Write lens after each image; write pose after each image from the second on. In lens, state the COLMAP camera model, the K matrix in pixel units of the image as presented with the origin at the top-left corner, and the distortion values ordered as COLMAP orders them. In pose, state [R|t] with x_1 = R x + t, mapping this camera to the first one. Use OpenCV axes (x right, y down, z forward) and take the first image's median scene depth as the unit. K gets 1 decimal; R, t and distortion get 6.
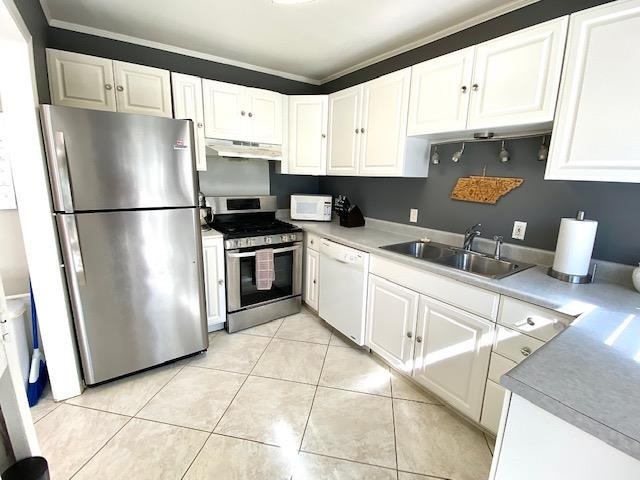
lens RADIAL K [[292.8, 0, 320.8], [0, 292.8, 242.6], [0, 0, 1]] dist [0.004742, -0.007604]
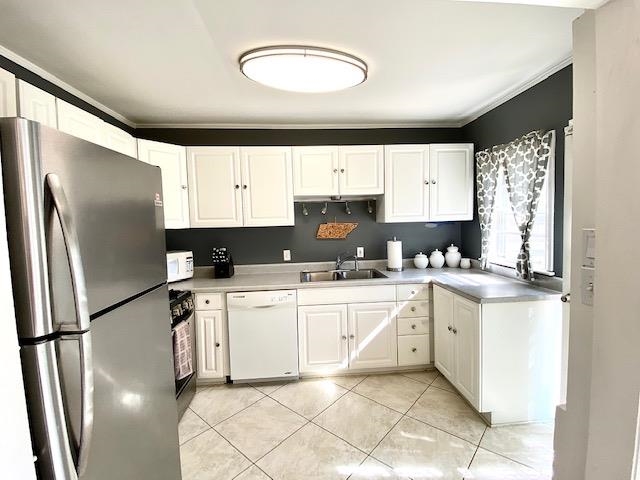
lens RADIAL K [[292.8, 0, 322.7], [0, 292.8, 237.9], [0, 0, 1]] dist [0.004742, -0.007604]
pose [[0.497656, -0.088336, 0.862865, -0.872367], [0.230494, 0.972501, -0.033377, -0.113874], [-0.836189, 0.215495, 0.504332, 0.294988]]
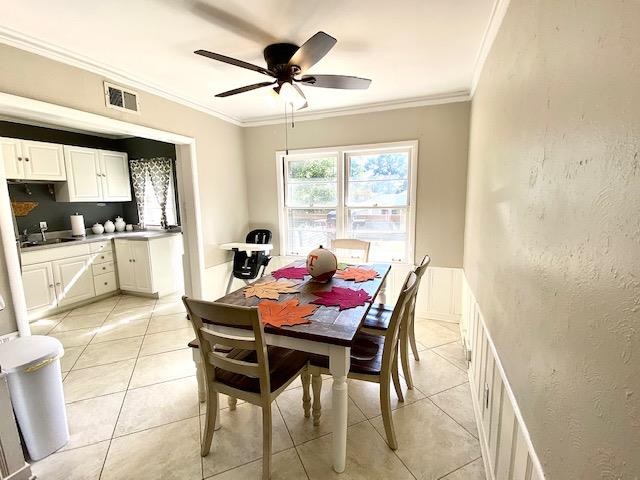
lens RADIAL K [[292.8, 0, 311.9], [0, 292.8, 240.8], [0, 0, 1]] dist [0.004742, -0.007604]
pose [[-0.554811, -0.136537, 0.820697, -2.112672], [0.185077, 0.941470, 0.281746, -0.172497], [-0.811130, 0.308207, -0.497068, 0.490527]]
